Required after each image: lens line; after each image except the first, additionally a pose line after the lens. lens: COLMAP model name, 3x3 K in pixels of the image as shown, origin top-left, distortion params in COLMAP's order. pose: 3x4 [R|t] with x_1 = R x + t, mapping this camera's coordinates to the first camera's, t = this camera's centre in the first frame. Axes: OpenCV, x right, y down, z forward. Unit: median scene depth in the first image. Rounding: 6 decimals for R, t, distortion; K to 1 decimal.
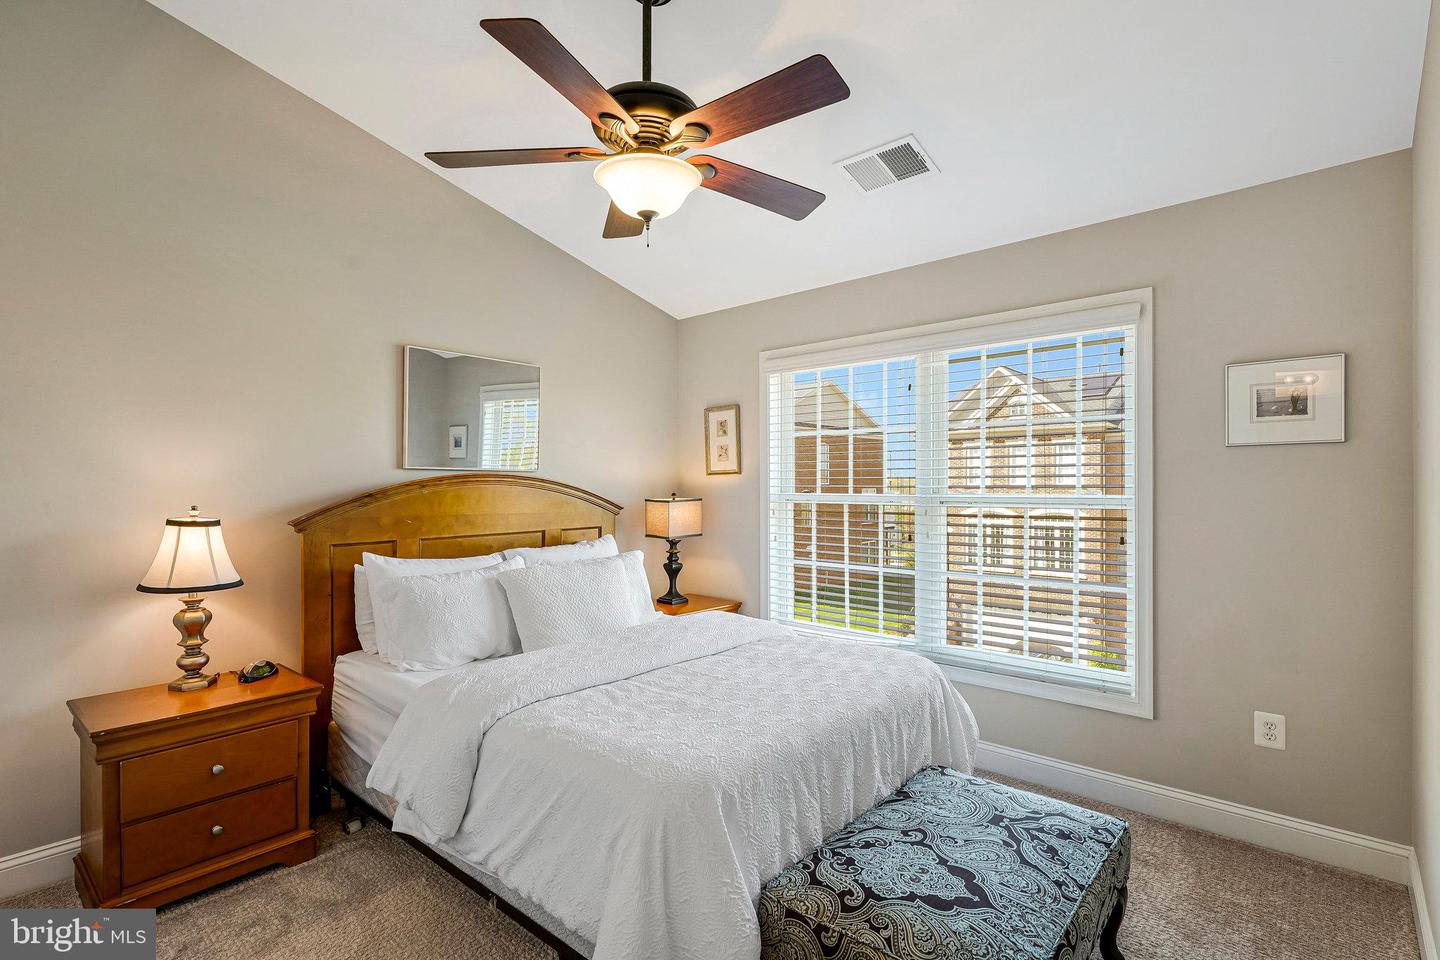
lens RADIAL K [[679.4, 0, 720.0], [0, 679.4, 480.0], [0, 0, 1]] dist [-0.002233, -0.000339]
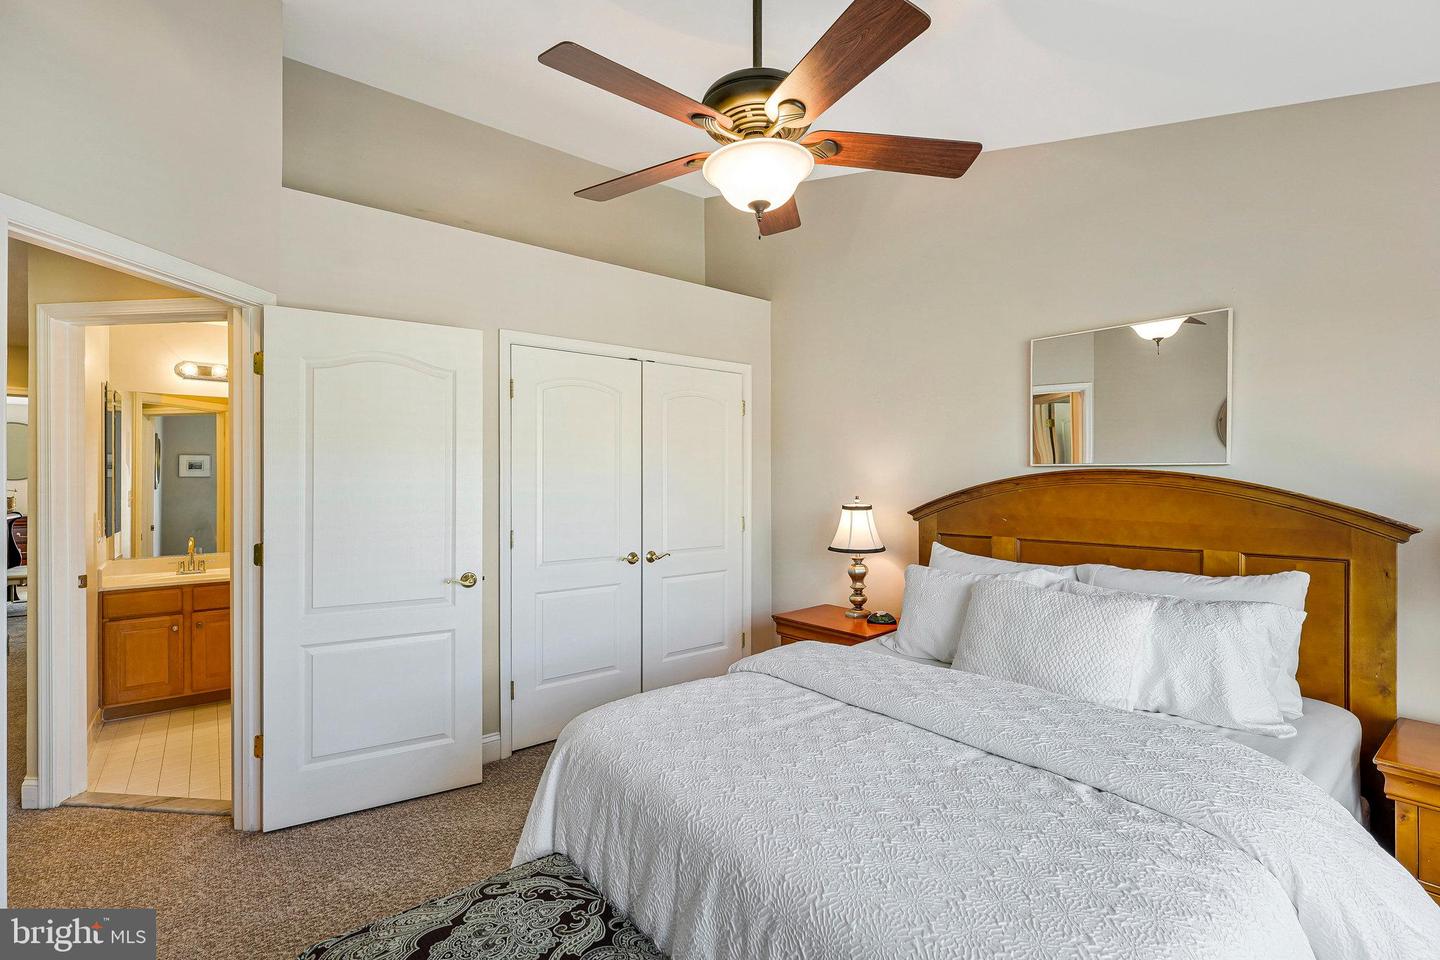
lens RADIAL K [[641.4, 0, 720.0], [0, 641.4, 480.0], [0, 0, 1]] dist [0.001764, 0.000139]
pose [[-0.159502, 0.004131, -0.987189, 0.683329], [0.006985, 0.999971, 0.003056, -0.004311], [0.987173, -0.006408, -0.159527, 0.927902]]
